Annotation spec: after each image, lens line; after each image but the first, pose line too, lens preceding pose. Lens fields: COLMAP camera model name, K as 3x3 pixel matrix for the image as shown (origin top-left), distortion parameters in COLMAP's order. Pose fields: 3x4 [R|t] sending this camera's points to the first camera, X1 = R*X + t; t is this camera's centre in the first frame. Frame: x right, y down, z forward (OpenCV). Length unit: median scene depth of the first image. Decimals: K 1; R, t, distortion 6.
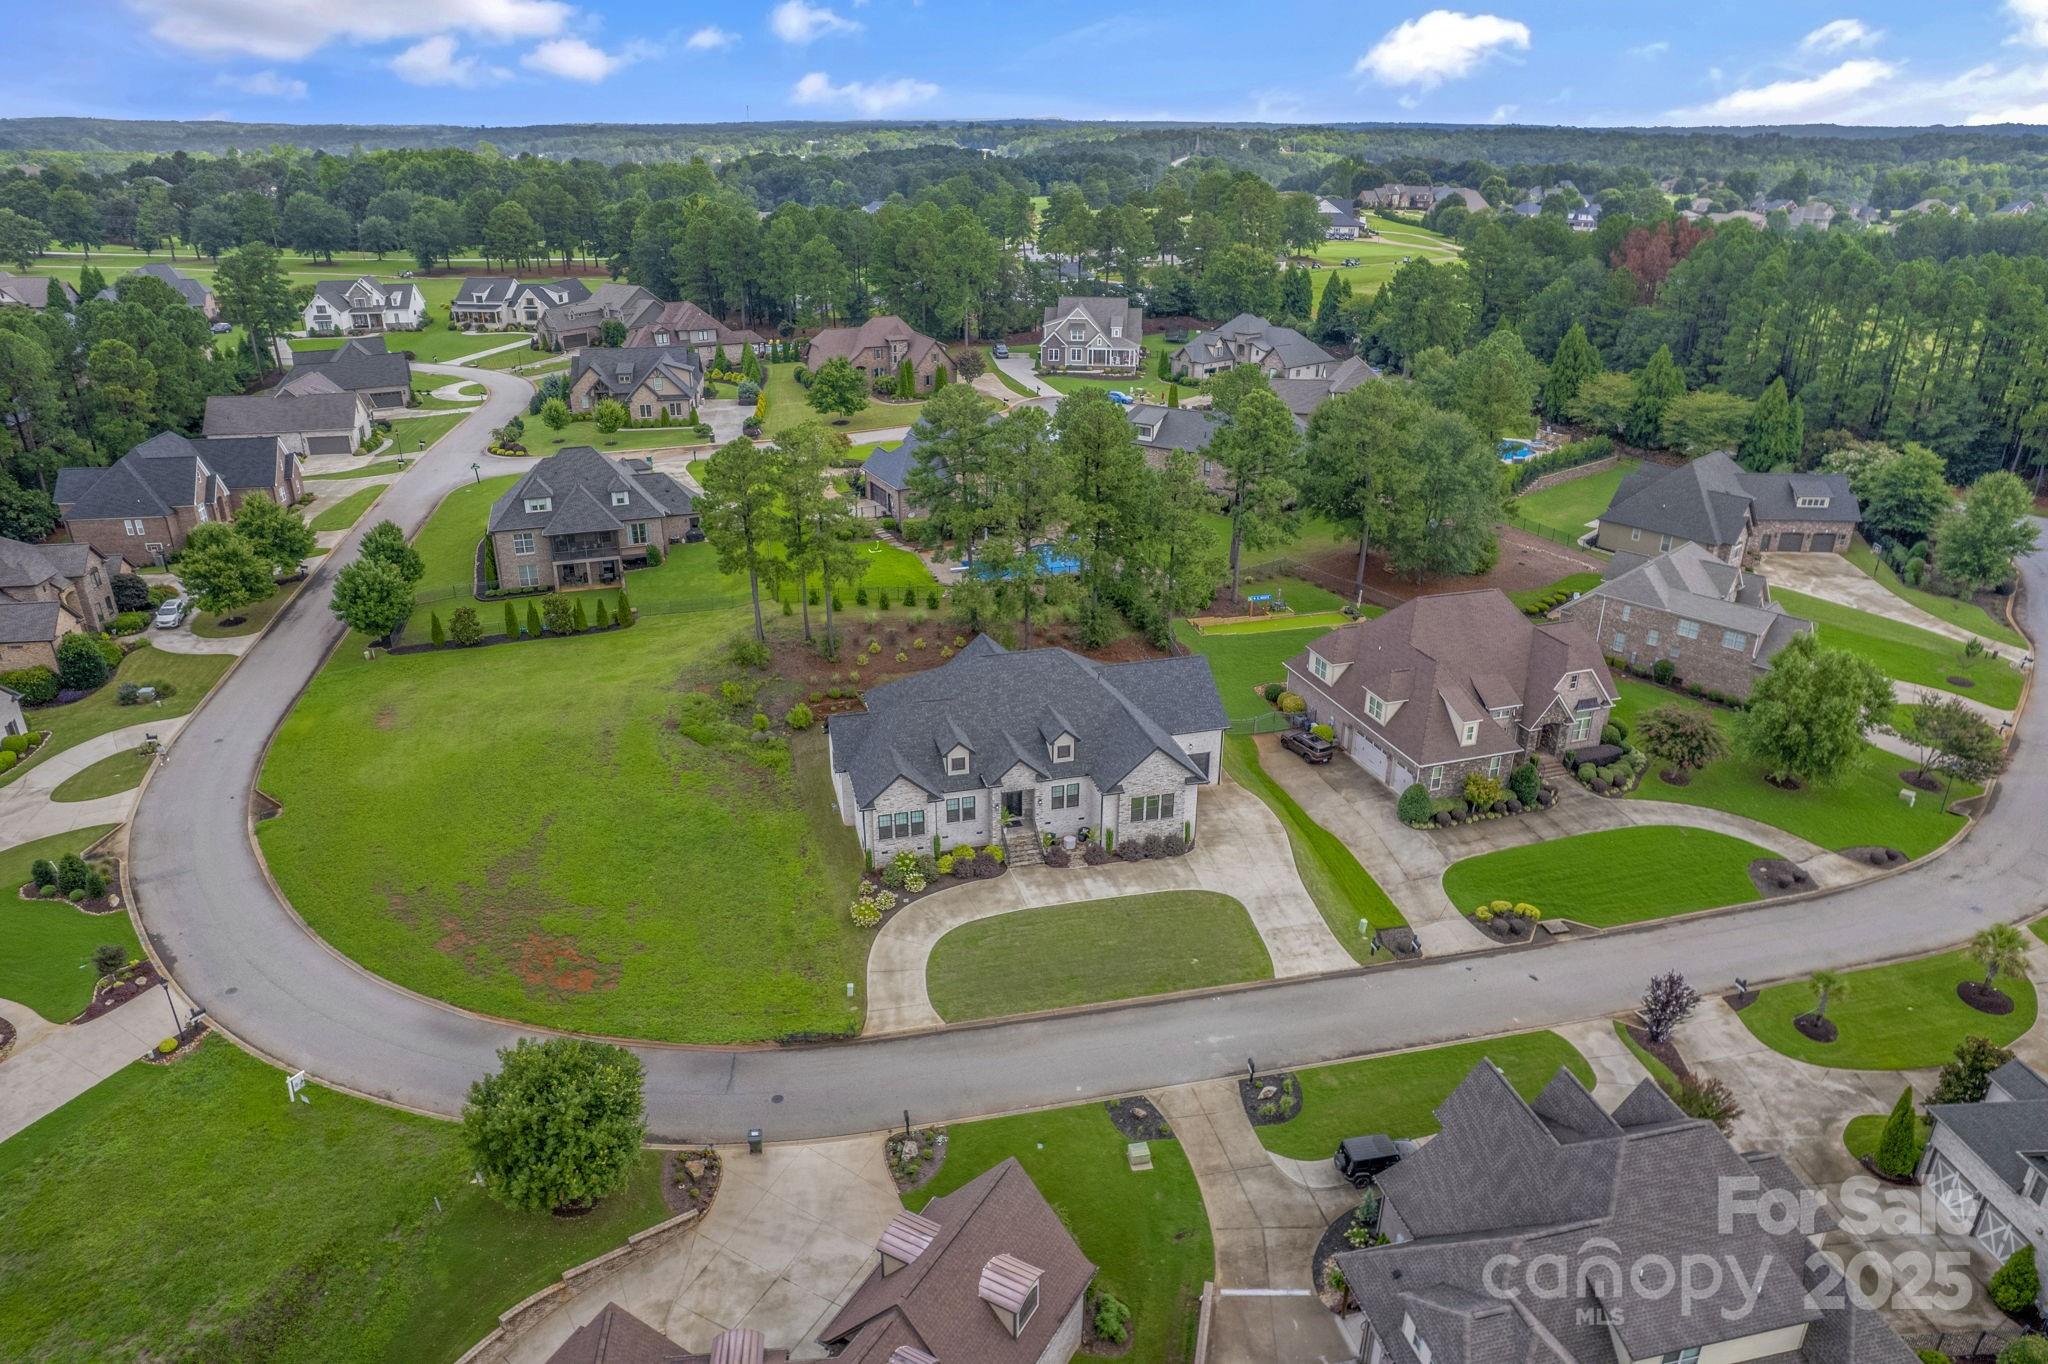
lens RADIAL K [[1323.0, 0, 1024.0], [0, 1323.0, 682.0], [0, 0, 1]] dist [-0.066860, 0.061246]
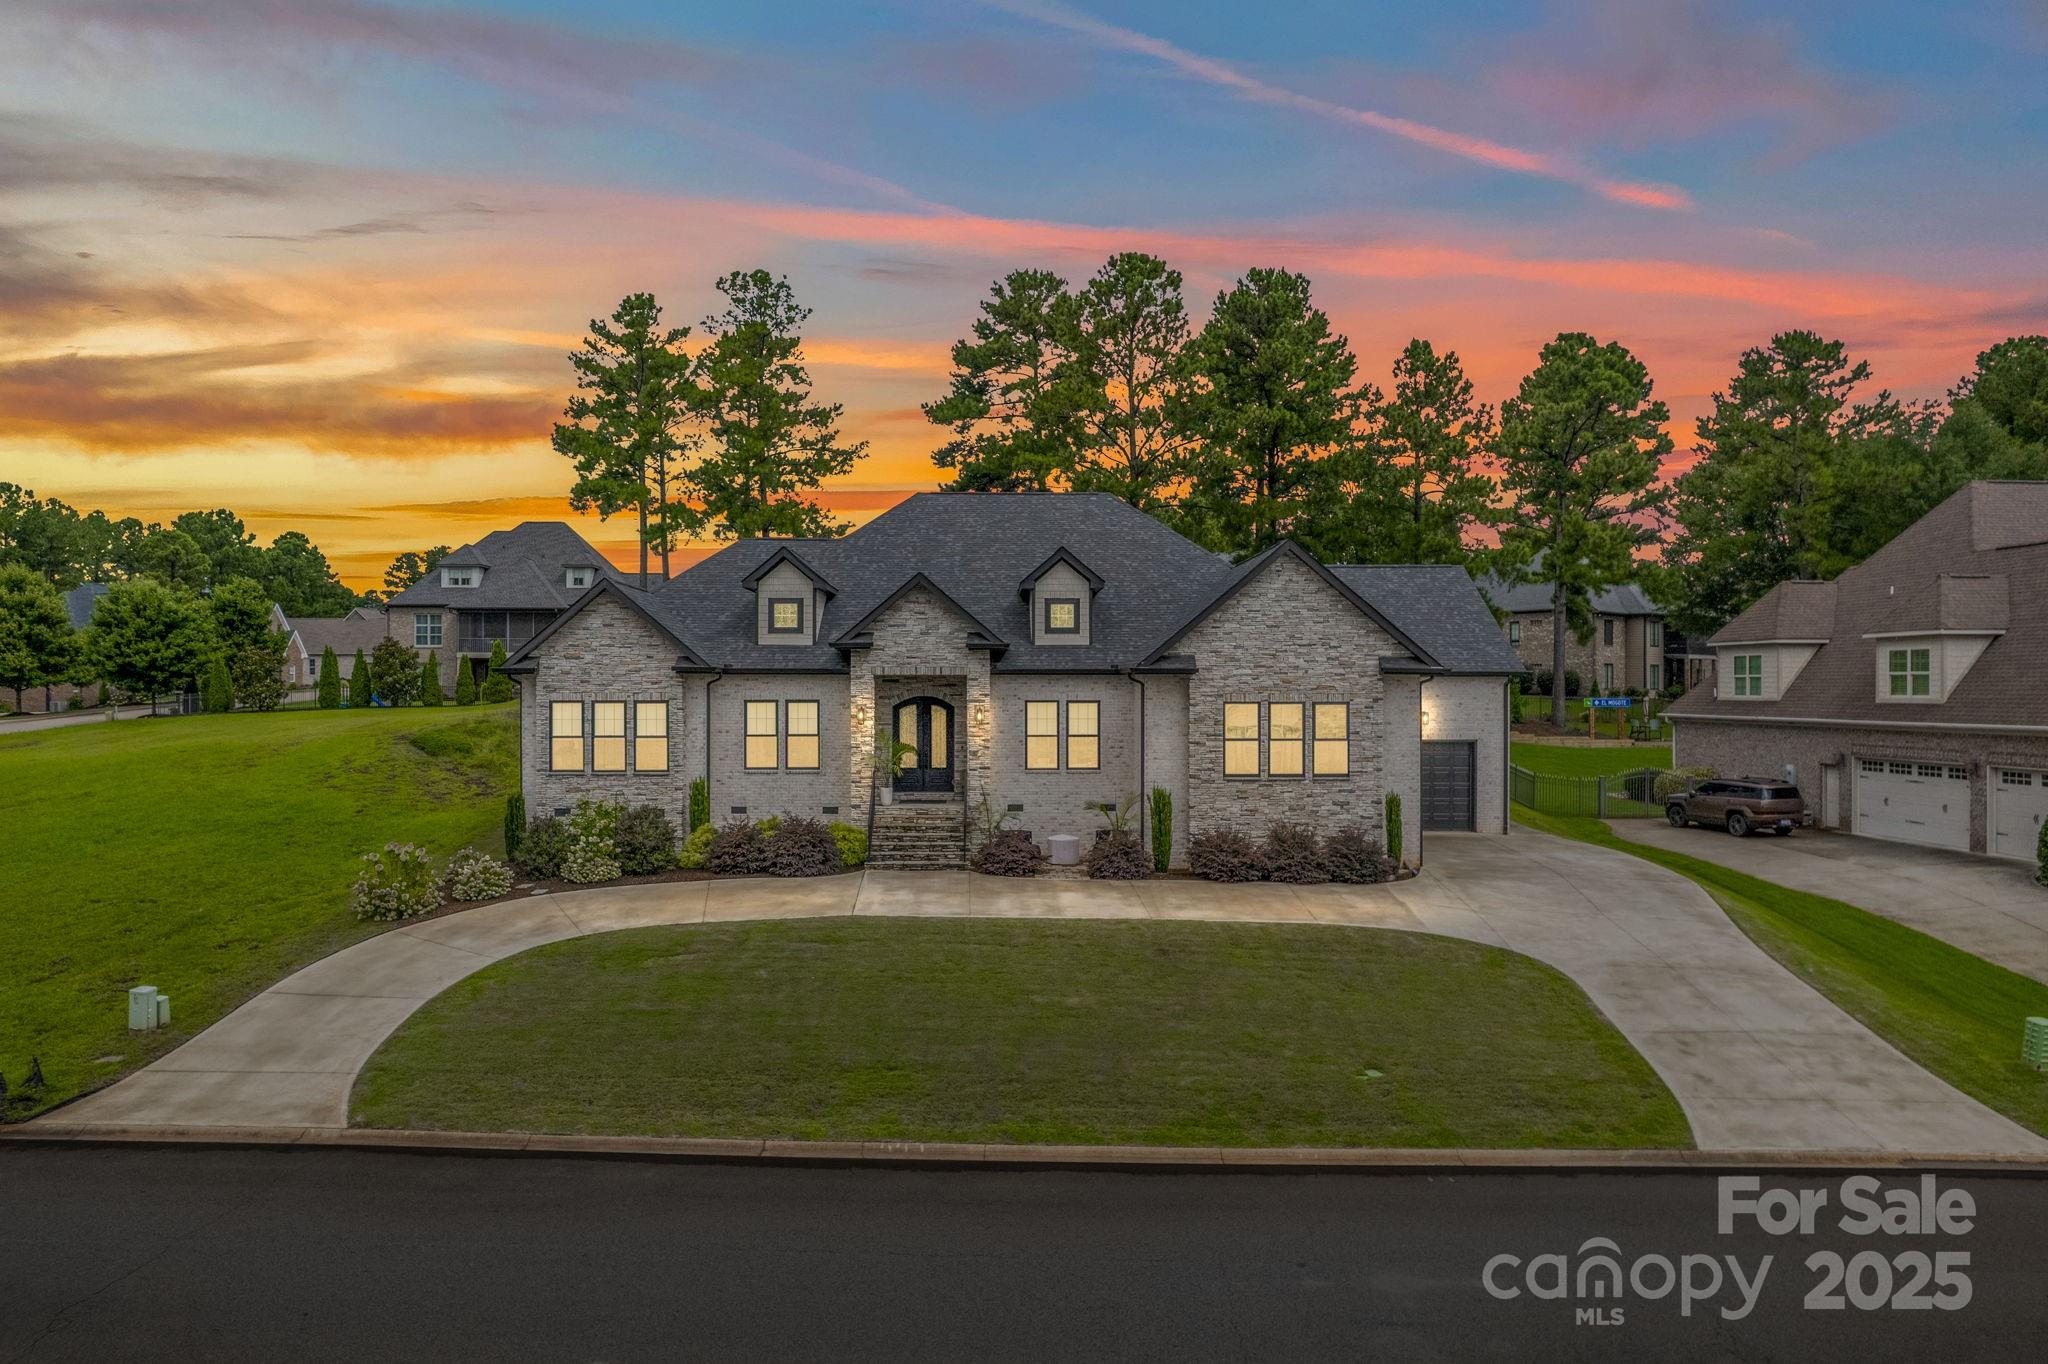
lens RADIAL K [[1382.5, 0, 1024.0], [0, 1382.5, 682.0], [0, 0, 1]] dist [-0.048863, 0.001716]
pose [[0.969823, -0.007504, -0.243693, 0.119198], [-0.091246, 0.915716, -0.391330, 0.232640], [0.226090, 0.401757, 0.887398, 0.645697]]
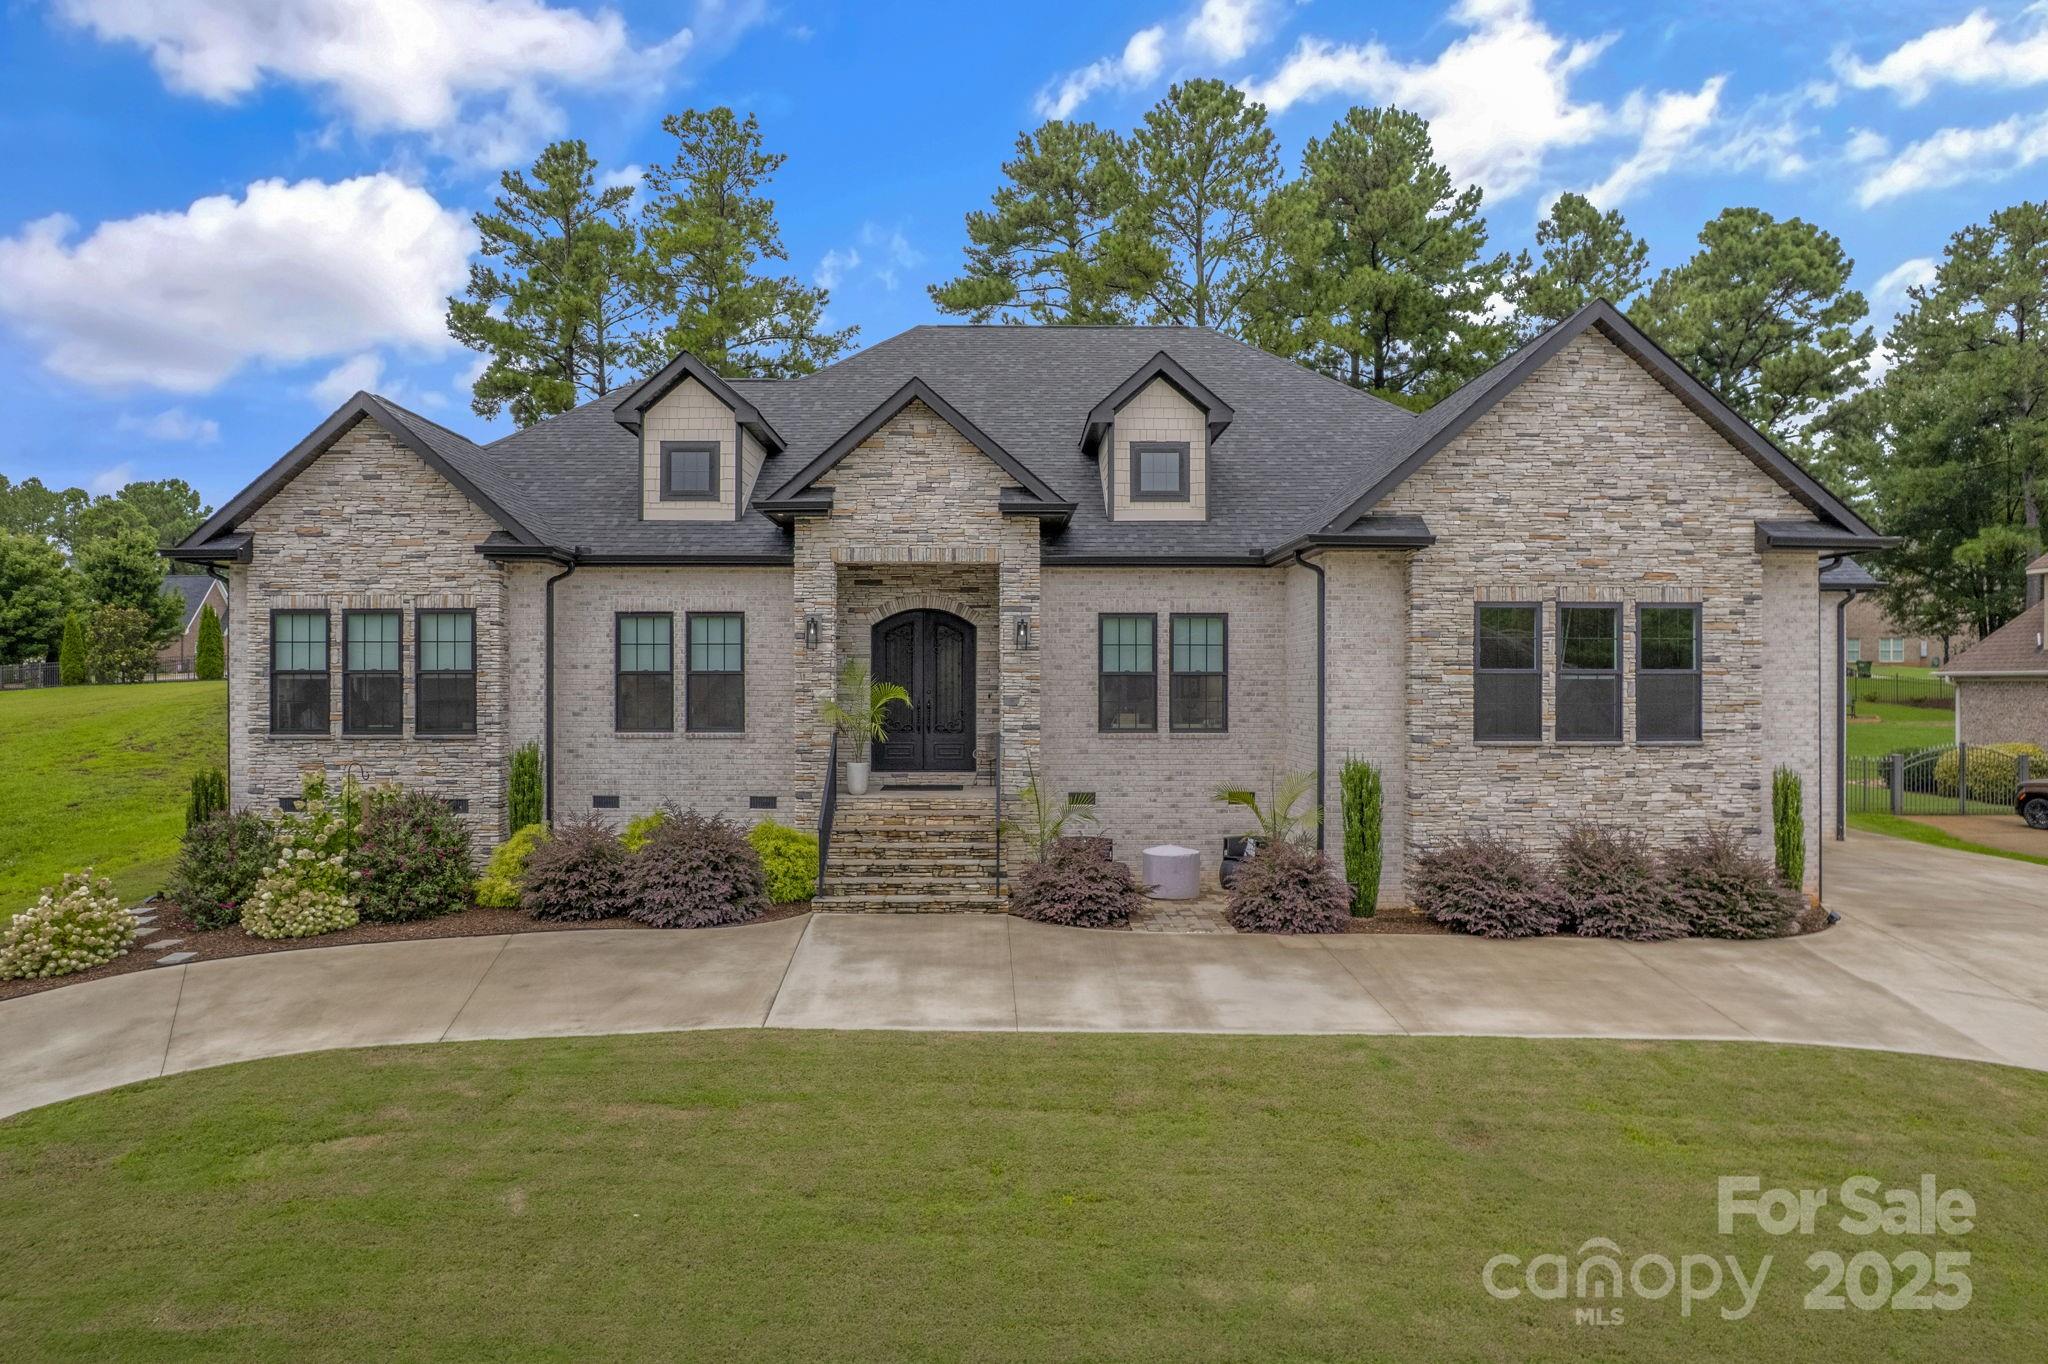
lens RADIAL K [[1353.8, 0, 1024.0], [0, 1353.8, 682.0], [0, 0, 1]] dist [-0.085363, 0.080147]
pose [[0.968073, -0.007333, -0.250560, 0.065889], [-0.093976, 0.916050, -0.389899, 0.180496], [0.232385, 0.400997, 0.886114, 0.805714]]
